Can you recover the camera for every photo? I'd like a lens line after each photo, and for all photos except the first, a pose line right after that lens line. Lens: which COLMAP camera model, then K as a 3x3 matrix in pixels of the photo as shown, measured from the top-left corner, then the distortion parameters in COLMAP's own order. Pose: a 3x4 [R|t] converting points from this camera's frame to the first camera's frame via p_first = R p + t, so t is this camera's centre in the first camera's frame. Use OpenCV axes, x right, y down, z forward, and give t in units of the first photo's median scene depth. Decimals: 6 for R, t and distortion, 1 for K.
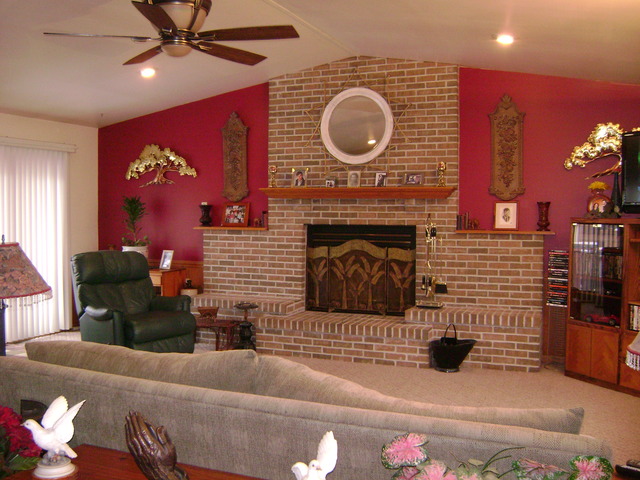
lens RADIAL K [[674.9, 0, 320.0], [0, 674.9, 240.0], [0, 0, 1]] dist [-0.106665, 0.028652]
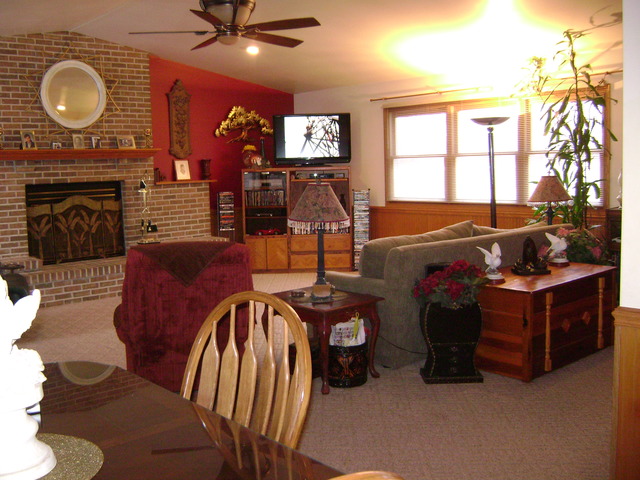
lens RADIAL K [[674.9, 0, 320.0], [0, 674.9, 240.0], [0, 0, 1]] dist [-0.106665, 0.028652]
pose [[0.425535, -0.113433, 0.897805, -0.798626], [0.065608, 0.993369, 0.094411, -0.005222], [-0.902561, 0.018728, 0.430155, 0.156603]]
